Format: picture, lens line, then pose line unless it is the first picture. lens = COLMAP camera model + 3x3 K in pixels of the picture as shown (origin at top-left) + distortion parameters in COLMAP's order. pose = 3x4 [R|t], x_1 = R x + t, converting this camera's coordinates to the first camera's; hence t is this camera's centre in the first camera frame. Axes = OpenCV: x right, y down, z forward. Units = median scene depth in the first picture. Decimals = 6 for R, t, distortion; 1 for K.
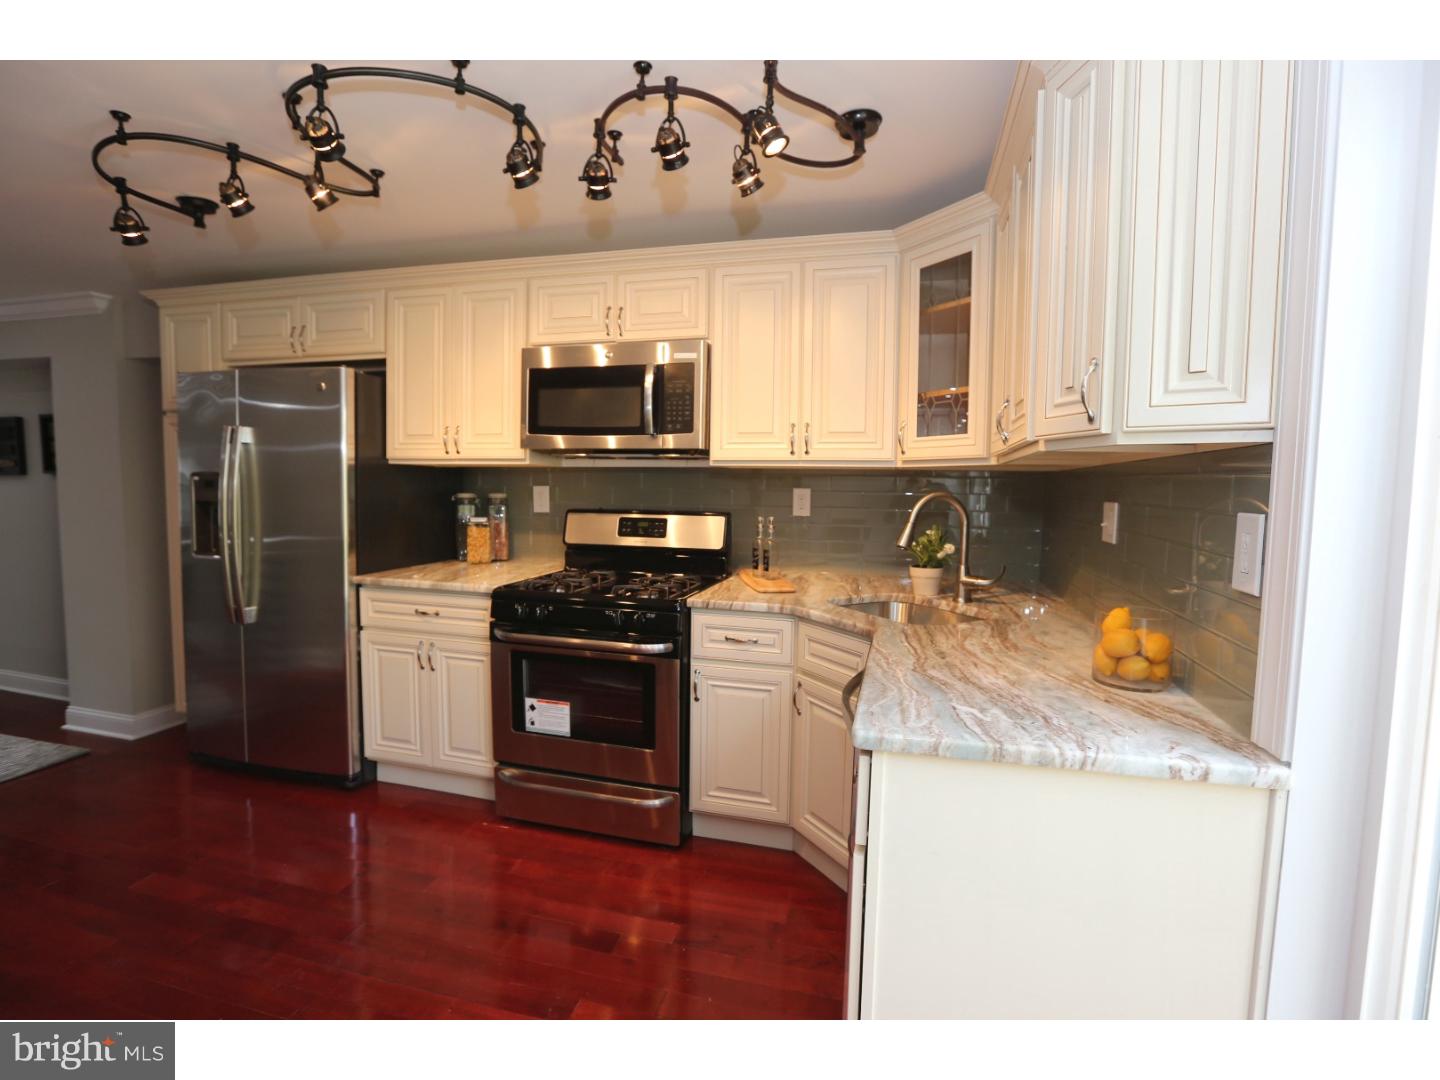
lens RADIAL K [[671.2, 0, 726.7], [0, 671.2, 528.7], [0, 0, 1]] dist [-0.051732, 0.014708]
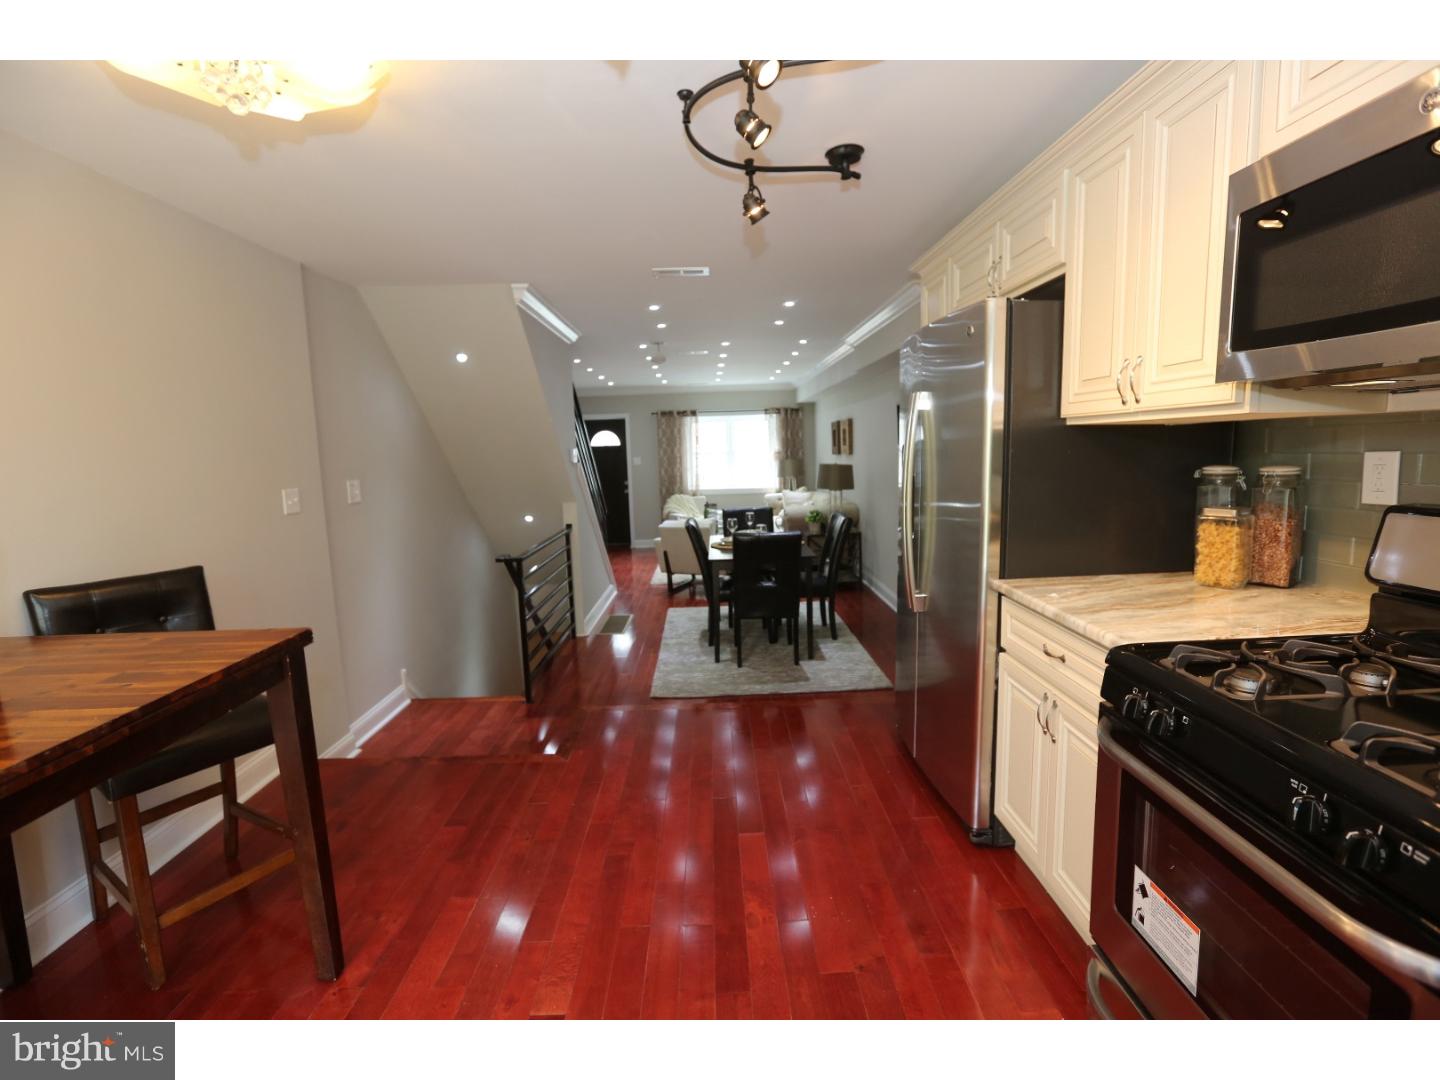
lens RADIAL K [[671.2, 0, 726.7], [0, 671.2, 528.7], [0, 0, 1]] dist [-0.051732, 0.014708]
pose [[0.289619, 0.087592, -0.953126, 0.063994], [-0.032102, 0.996132, 0.081790, -0.037828], [0.956604, 0.006909, 0.291310, 0.489318]]
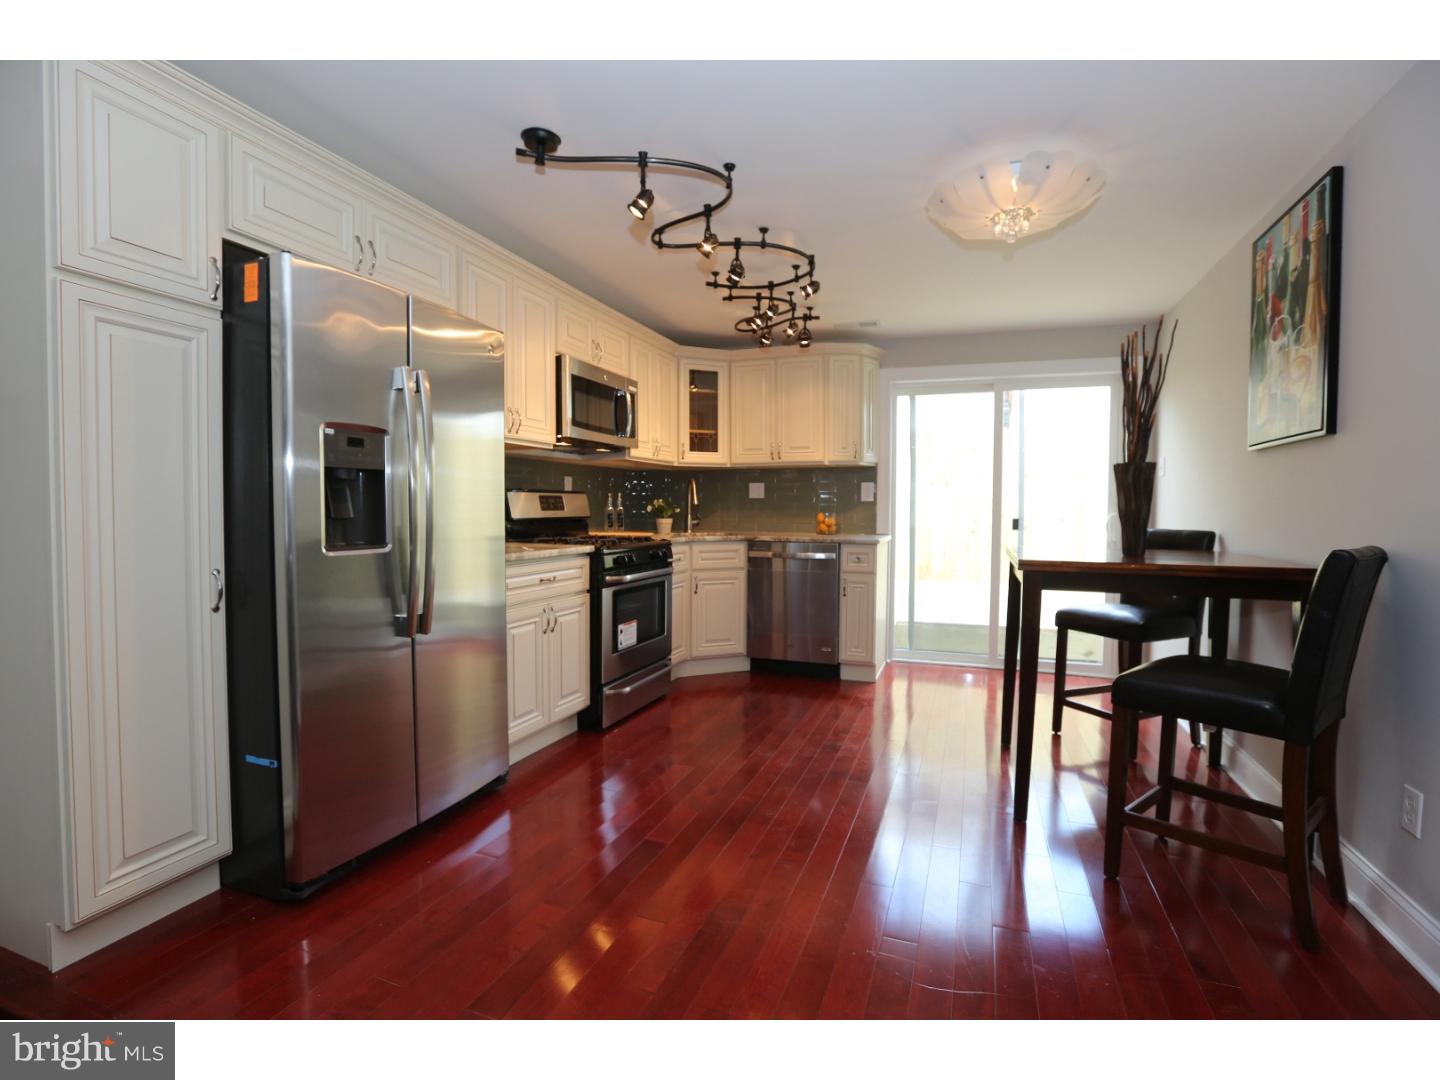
lens RADIAL K [[671.2, 0, 726.7], [0, 671.2, 528.7], [0, 0, 1]] dist [-0.051732, 0.014708]
pose [[0.088225, -0.043766, 0.995139, -1.432900], [0.063727, 0.997236, 0.038208, 0.020779], [-0.994060, 0.060046, 0.090770, 0.584782]]
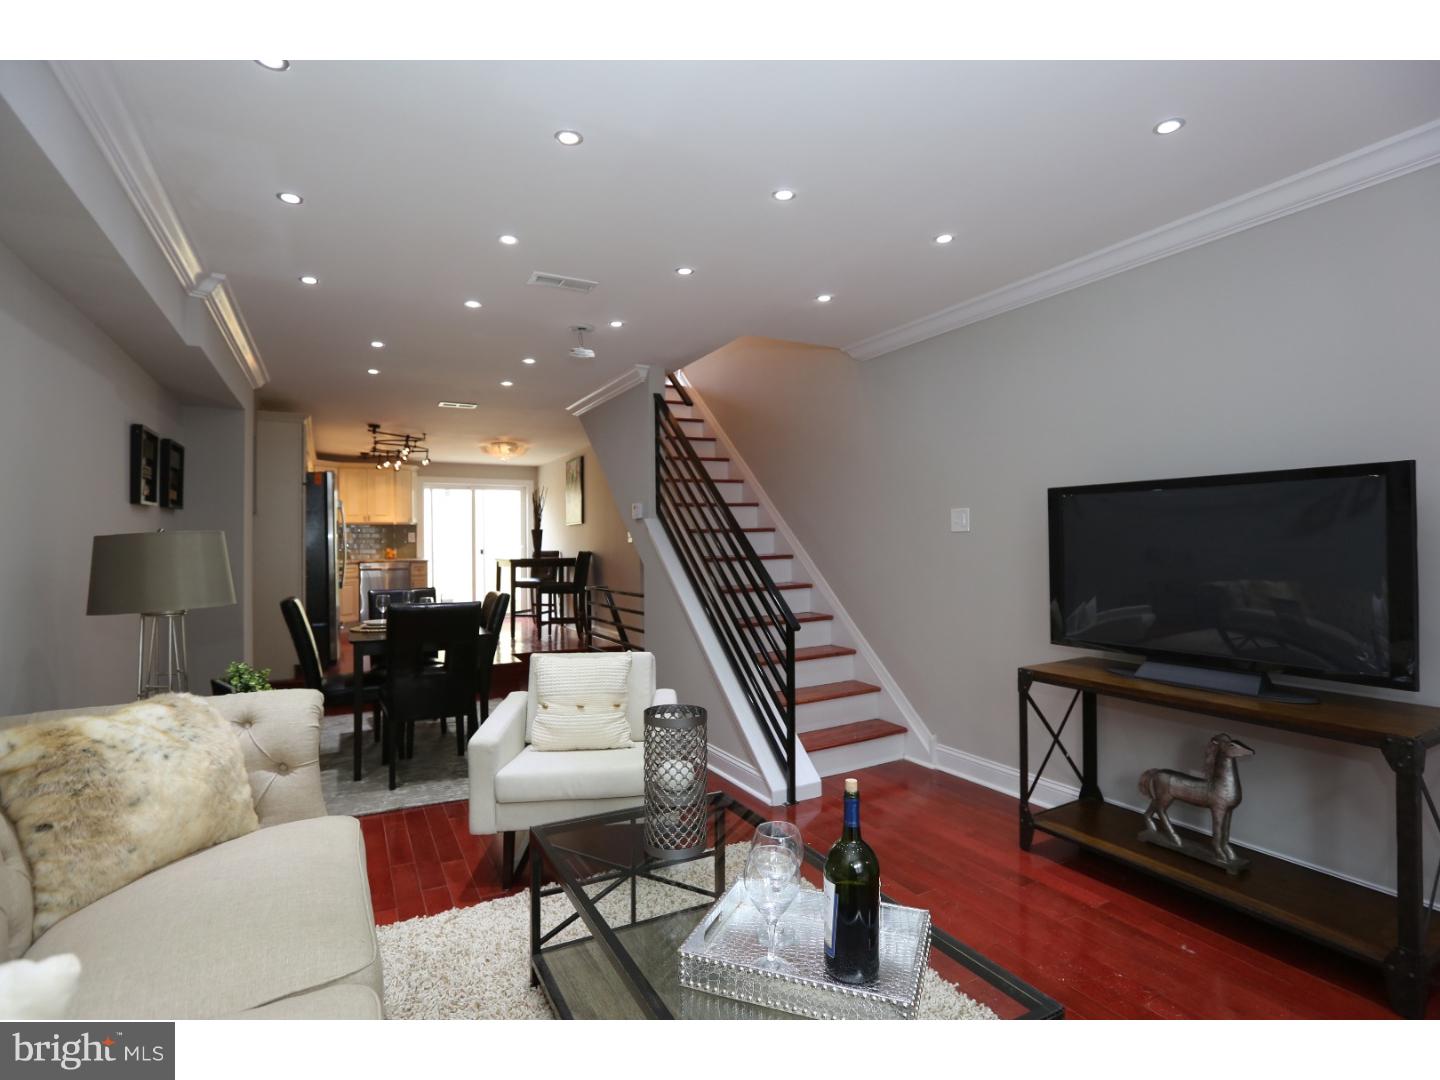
lens RADIAL K [[671.2, 0, 726.7], [0, 671.2, 528.7], [0, 0, 1]] dist [-0.051732, 0.014708]
pose [[-0.707173, 0.009987, 0.706970, -3.159677], [0.051012, 0.998015, 0.036929, -0.068902], [-0.705197, 0.062179, -0.706279, 1.594751]]
